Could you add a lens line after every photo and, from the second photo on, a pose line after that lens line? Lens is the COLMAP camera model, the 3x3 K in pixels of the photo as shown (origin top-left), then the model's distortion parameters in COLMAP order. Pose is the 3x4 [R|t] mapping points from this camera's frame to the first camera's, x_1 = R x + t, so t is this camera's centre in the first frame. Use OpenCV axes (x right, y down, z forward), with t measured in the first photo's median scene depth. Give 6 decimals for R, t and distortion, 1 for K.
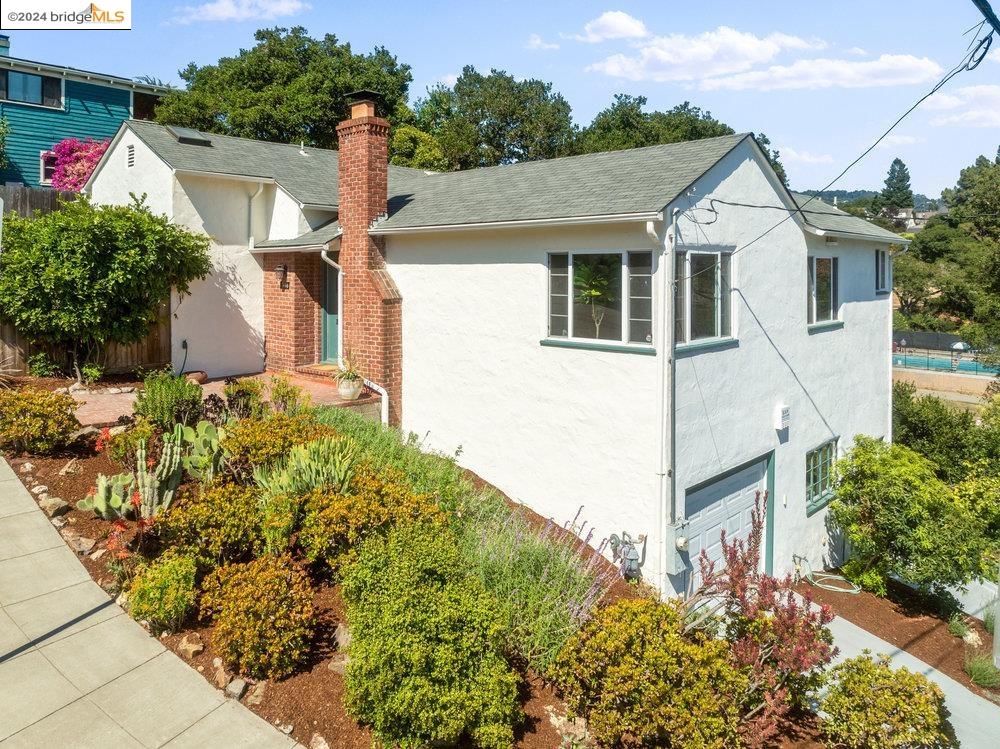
lens RADIAL K [[738.6, 0, 500.0], [0, 738.6, 276.3], [0, 0, 1]] dist [-0.029242, -0.003560]
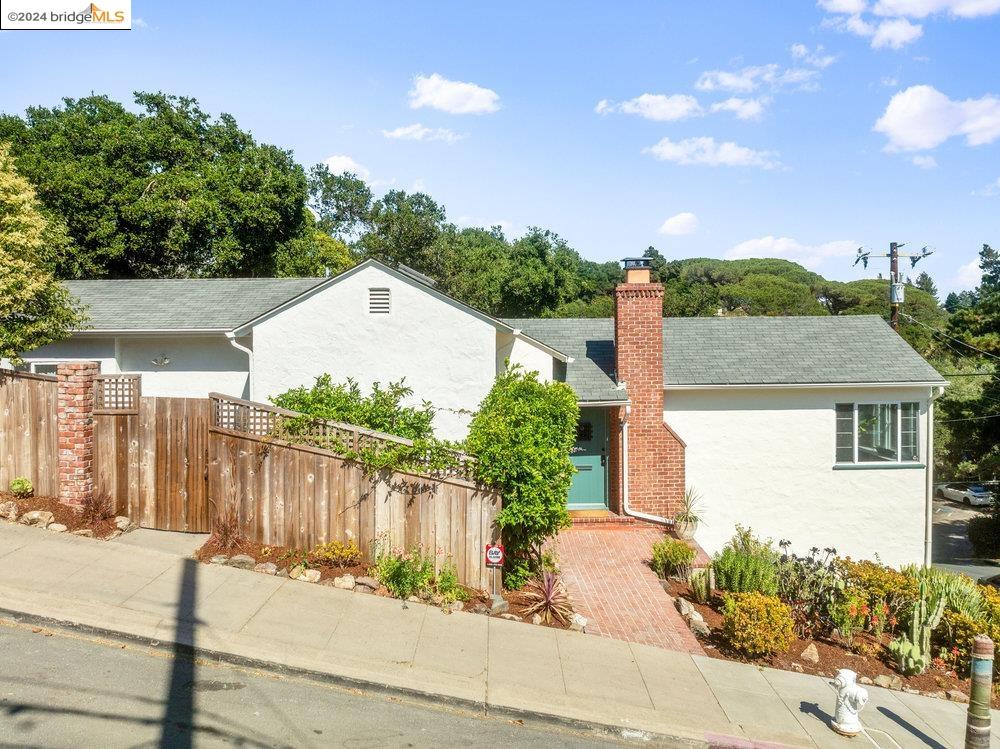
lens RADIAL K [[724.2, 0, 499.5], [0, 724.2, 336.3], [0, 0, 1]] dist [-0.036653, -0.003147]
pose [[0.738780, -0.018782, 0.673685, -1.076413], [0.015587, 0.999820, 0.010782, -0.149569], [-0.673766, 0.002535, 0.738940, 0.348592]]
